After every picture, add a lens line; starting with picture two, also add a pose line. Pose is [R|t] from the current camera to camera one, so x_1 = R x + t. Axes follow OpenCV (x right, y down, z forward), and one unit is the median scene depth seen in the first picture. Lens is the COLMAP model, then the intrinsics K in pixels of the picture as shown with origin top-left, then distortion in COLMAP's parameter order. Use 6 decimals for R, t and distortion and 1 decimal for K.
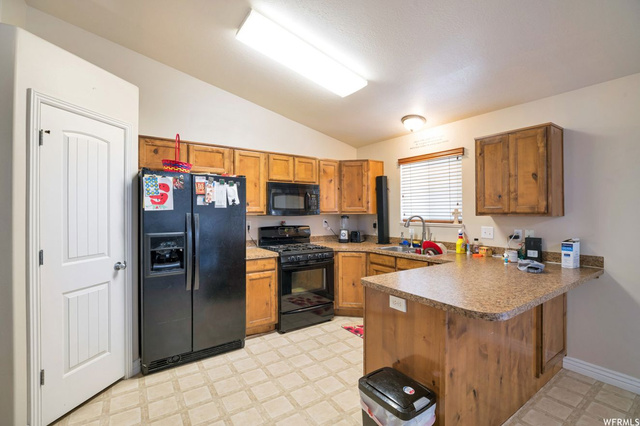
lens RADIAL K [[286.3, 0, 322.4], [0, 286.3, 210.5], [0, 0, 1]] dist [-0.000650, -0.000202]
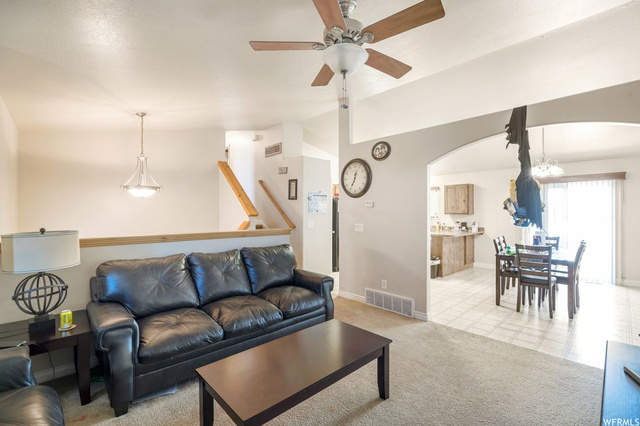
lens RADIAL K [[286.3, 0, 322.4], [0, 286.3, 210.5], [0, 0, 1]] dist [-0.000650, -0.000202]
pose [[0.988280, 0.000496, 0.152652, -0.884742], [0.000229, 0.999989, -0.004732, -0.005936], [-0.152653, 0.004711, 0.988269, -1.299093]]
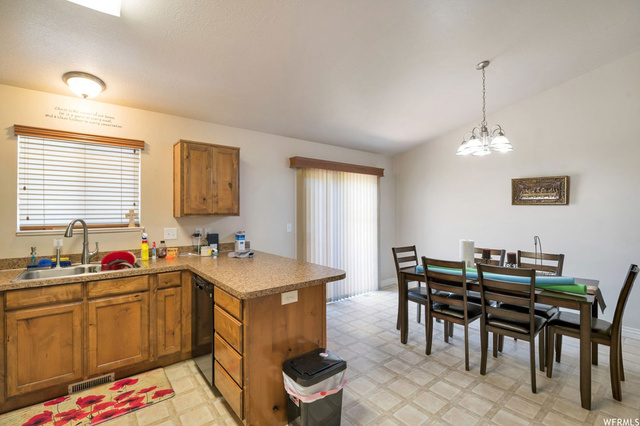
lens RADIAL K [[286.3, 0, 322.4], [0, 286.3, 210.5], [0, 0, 1]] dist [-0.000650, -0.000202]
pose [[-0.052894, 0.004460, 0.998590, -0.439536], [0.001585, 0.999989, -0.004383, 0.000574], [-0.998599, 0.001351, -0.052900, 0.496590]]
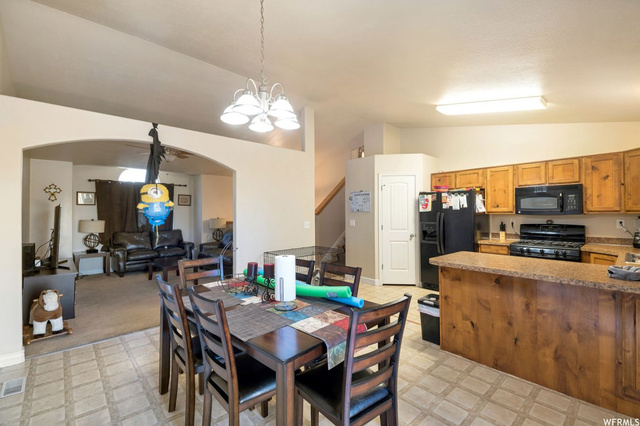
lens RADIAL K [[284.5, 0, 320.5], [0, 284.5, 214.5], [0, 0, 1]] dist [-0.001369, -0.000144]
pose [[0.123647, 0.002701, -0.992323, 1.040208], [0.007714, 0.999963, 0.003683, 0.006381], [0.992296, -0.008110, 0.123622, -0.015816]]
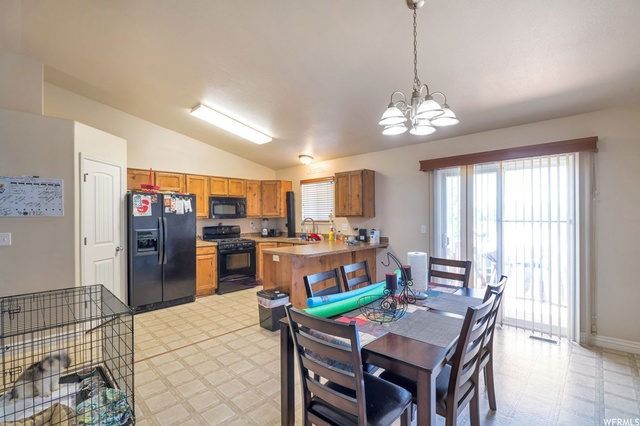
lens RADIAL K [[284.5, 0, 320.5], [0, 284.5, 214.5], [0, 0, 1]] dist [-0.001369, -0.000144]
pose [[0.980471, -0.007025, 0.196536, 0.092280], [0.007177, 0.999974, -0.000063, -0.000463], [-0.196531, 0.001472, 0.980497, -0.622225]]
